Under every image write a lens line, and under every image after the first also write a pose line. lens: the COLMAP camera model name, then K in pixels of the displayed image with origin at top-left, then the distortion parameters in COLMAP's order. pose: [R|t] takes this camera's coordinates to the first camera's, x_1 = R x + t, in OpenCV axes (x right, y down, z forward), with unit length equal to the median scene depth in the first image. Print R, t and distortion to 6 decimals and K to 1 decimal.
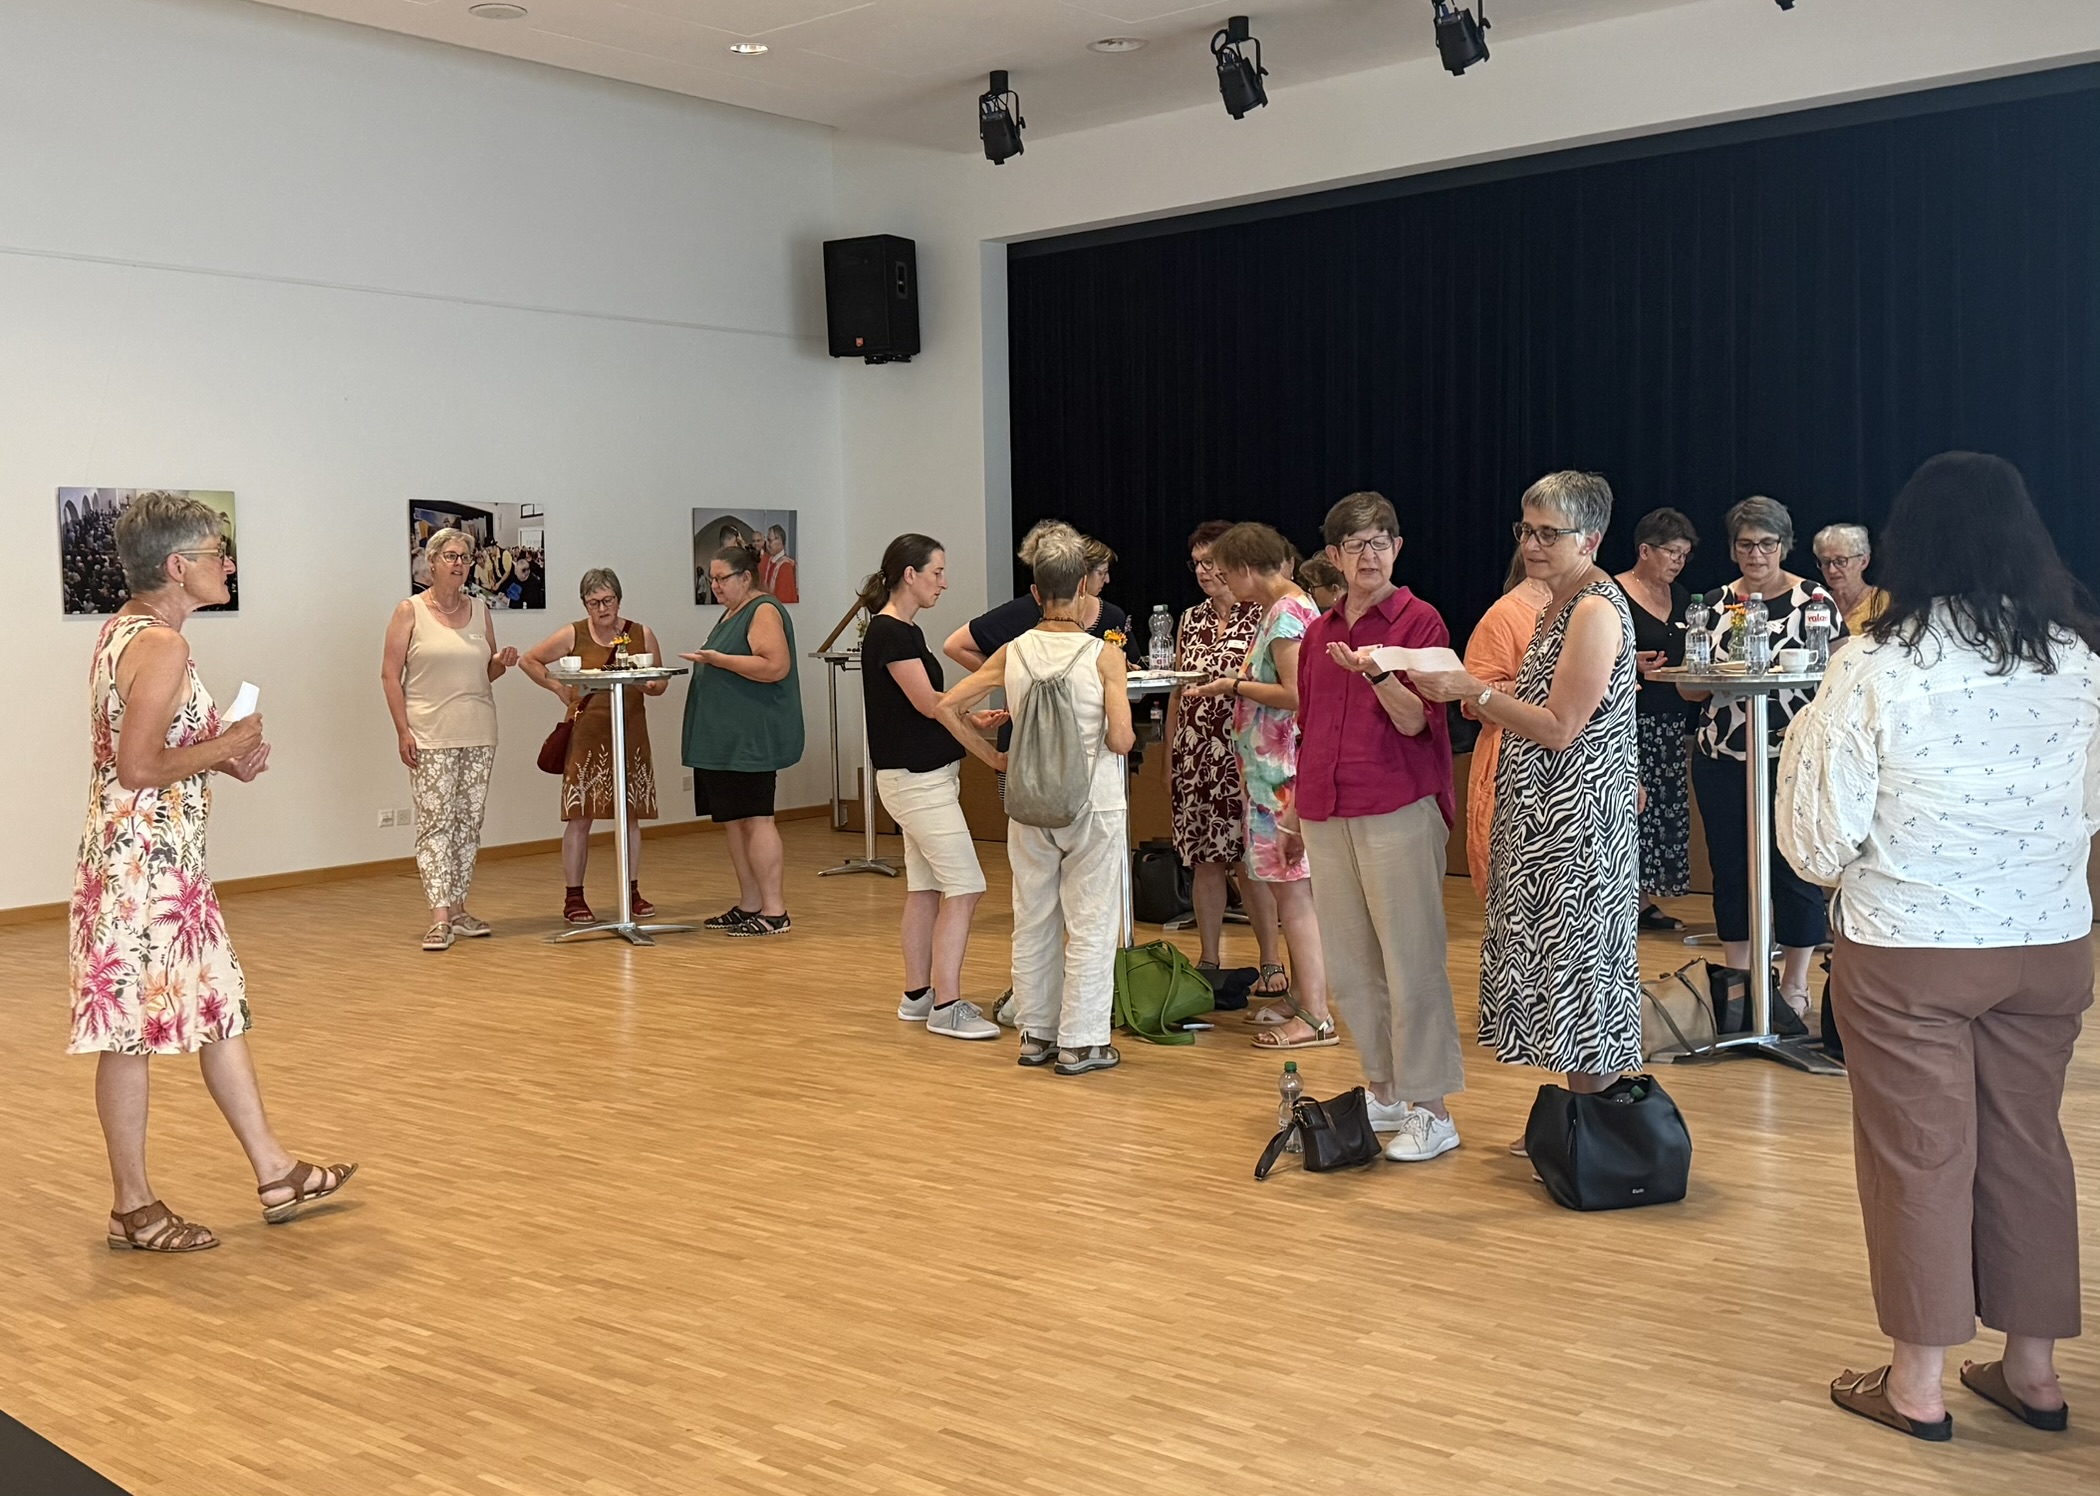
lens RADIAL K [[2244.9, 0, 940.3], [0, 2244.9, 745.4], [0, 0, 1]] dist [0.227890, 0.000000]
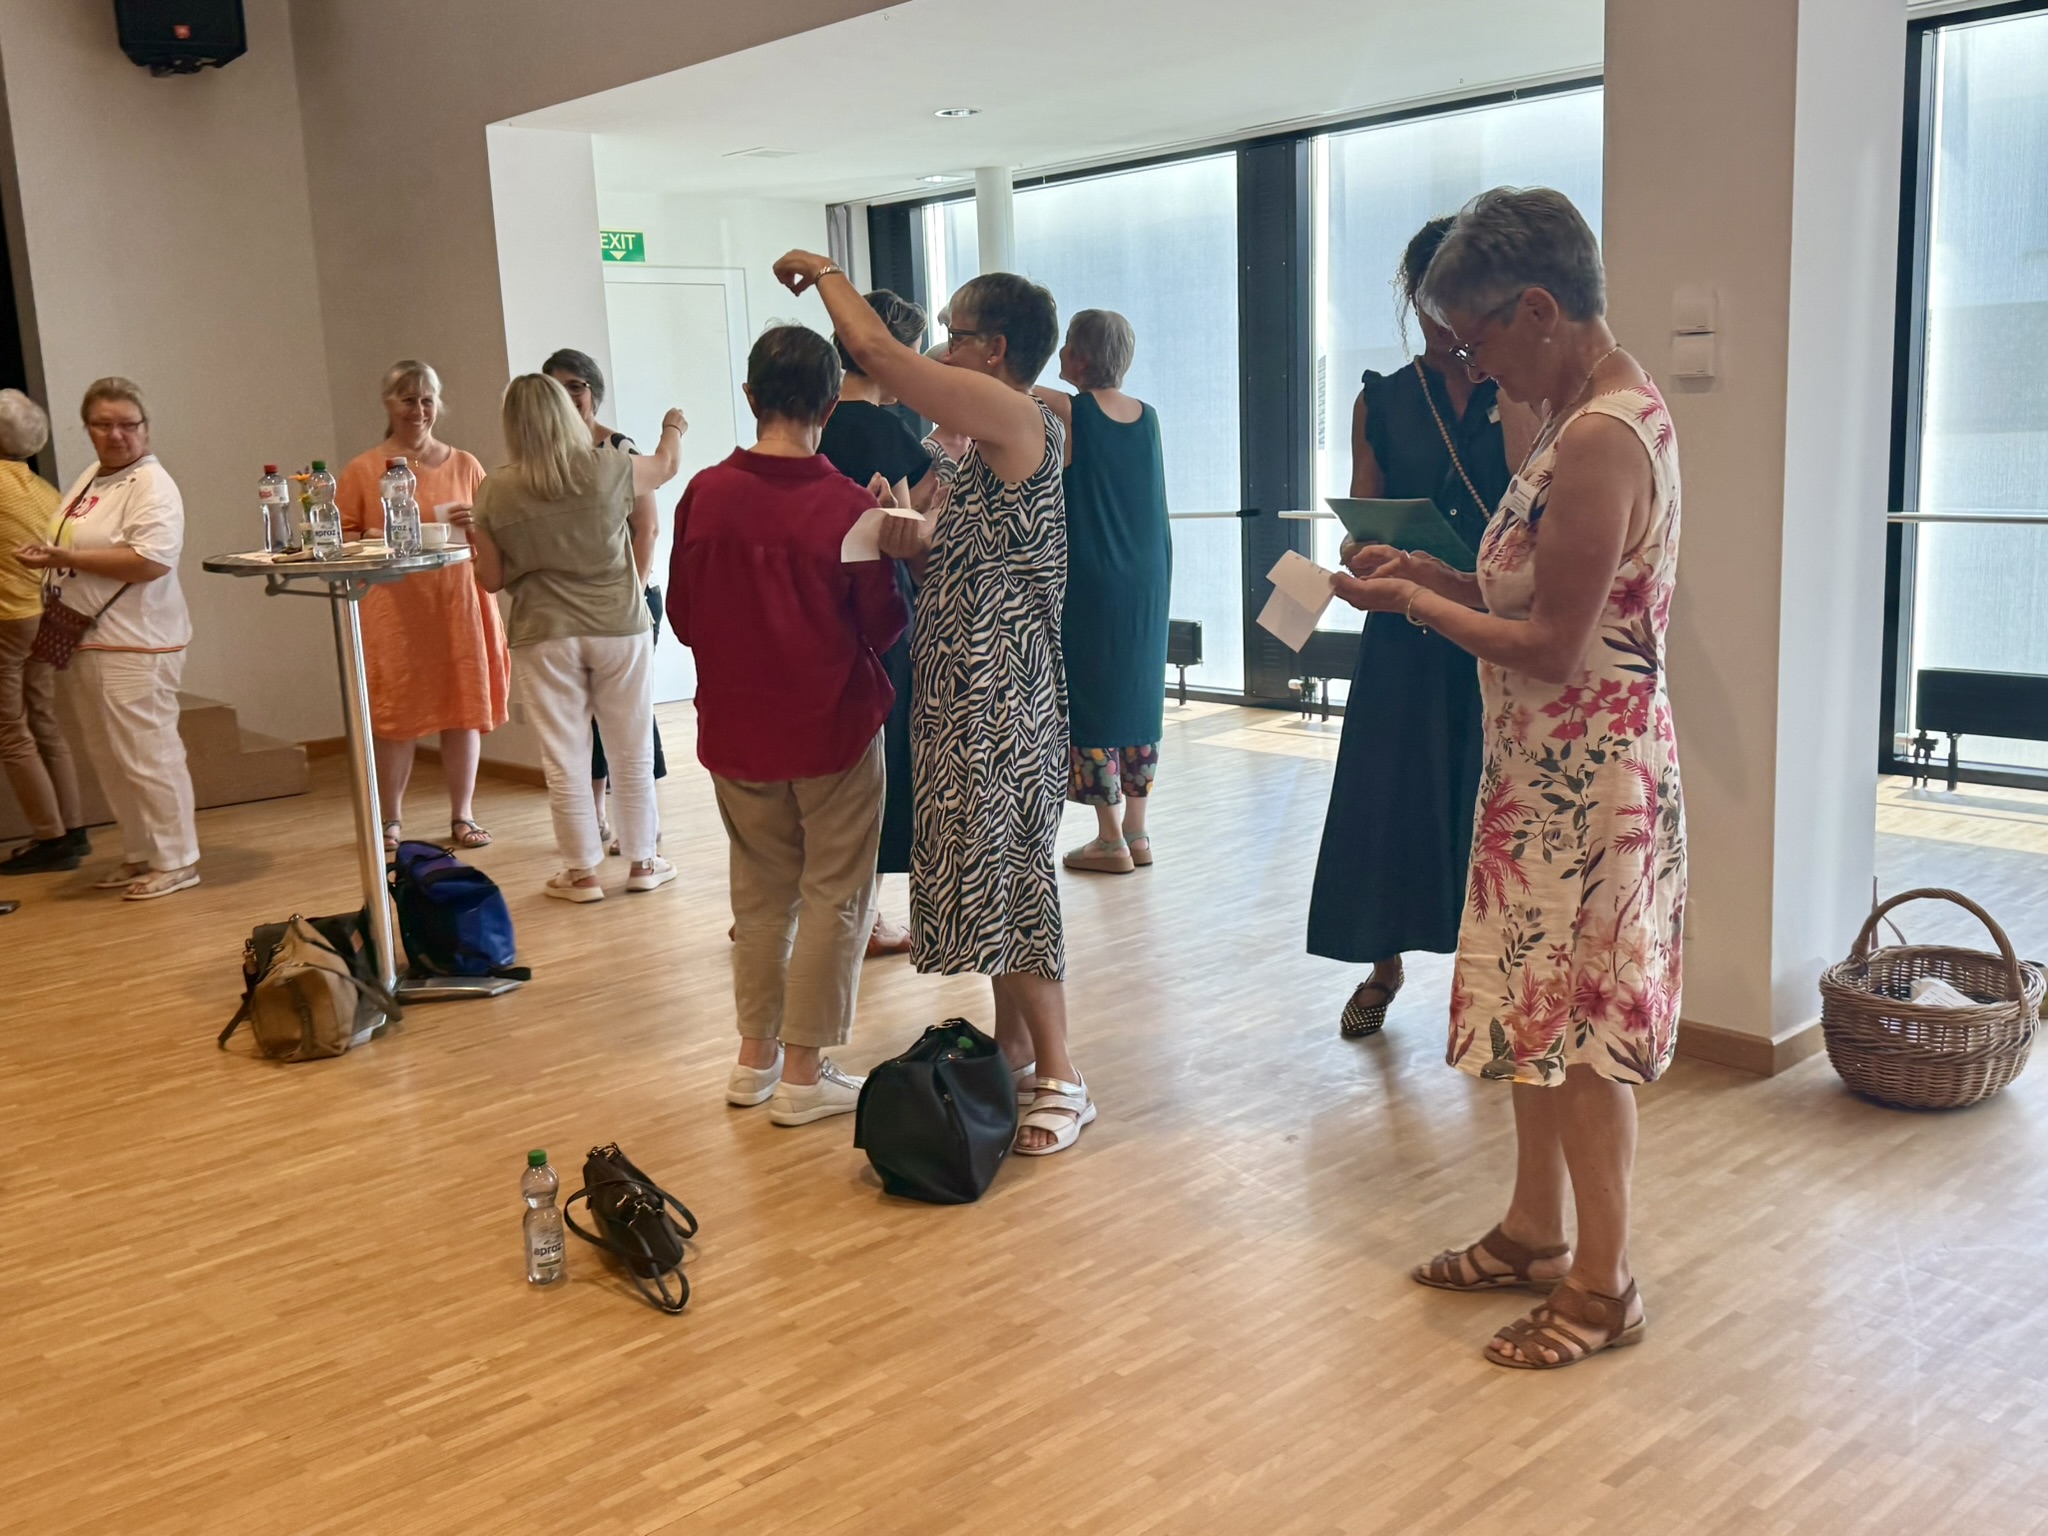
lens RADIAL K [[1930.6, 0, 1020.9], [0, 1930.6, 768.4], [0, 0, 1]] dist [-0.005716, 0.000000]
pose [[0.128836, -0.169984, 0.976989, -0.191297], [0.125670, 0.980055, 0.153946, -0.018750], [-0.983671, 0.102944, 0.147629, 0.421302]]
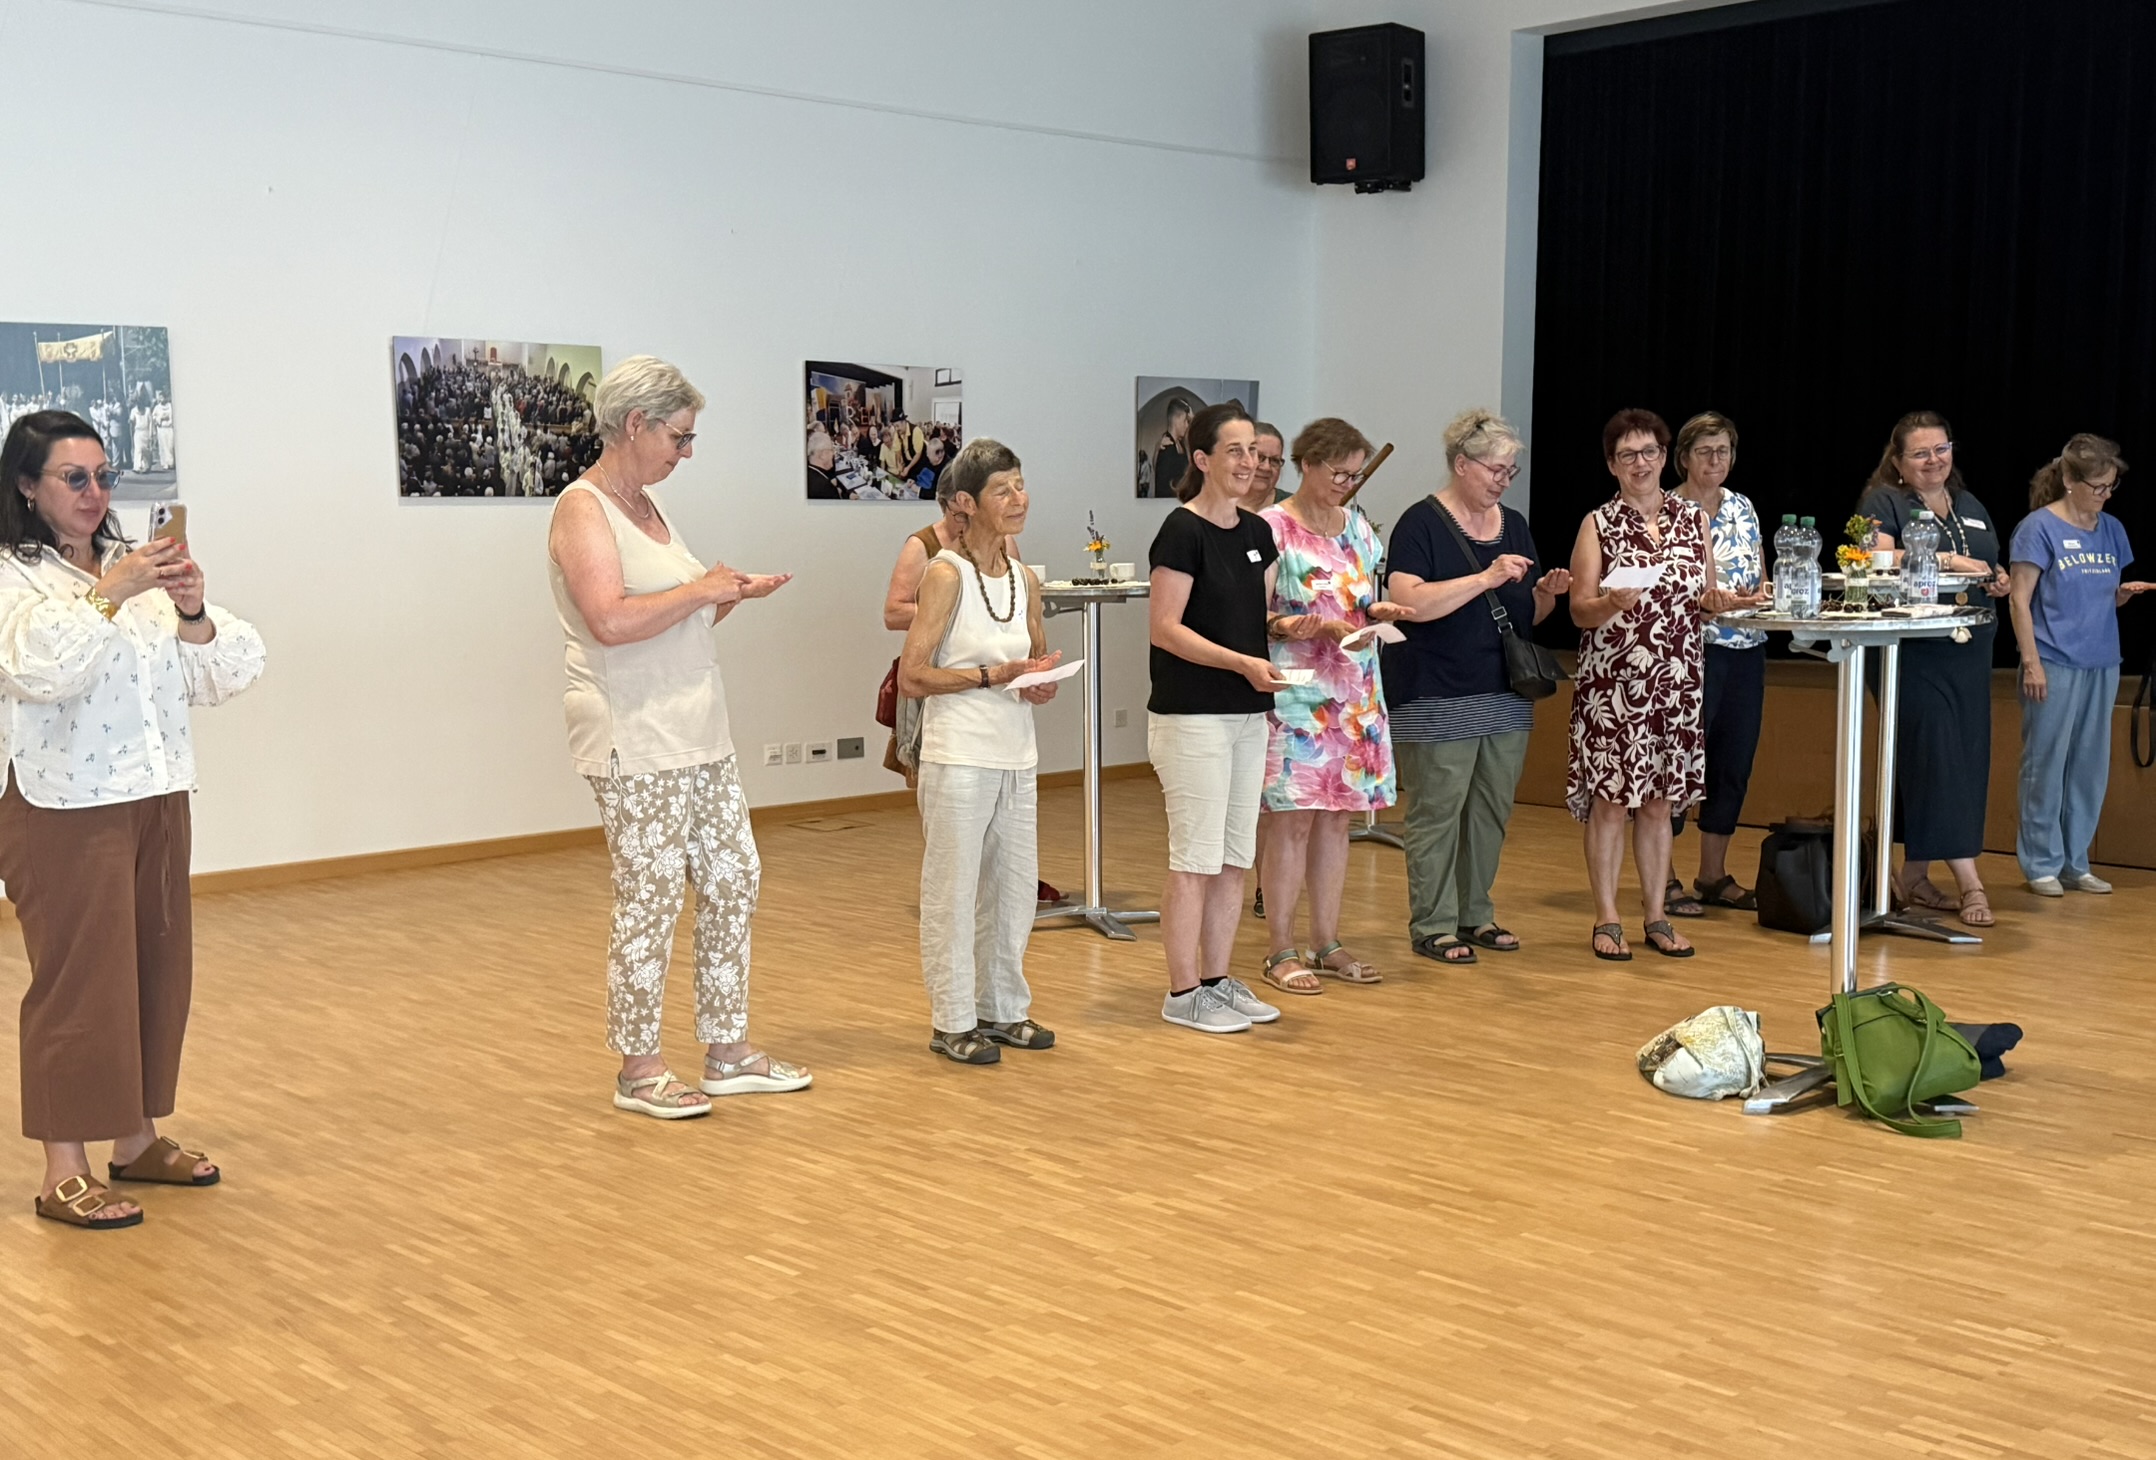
lens RADIAL K [[2476.8, 0, 1114.9], [0, 2476.8, 774.5], [0, 0, 1]] dist [0.295152, 0.000000]
pose [[0.997424, 0.024986, -0.067244, -0.067654], [-0.021605, 0.998488, 0.050548, -0.010078], [0.068405, -0.048965, 0.996455, 0.130423]]
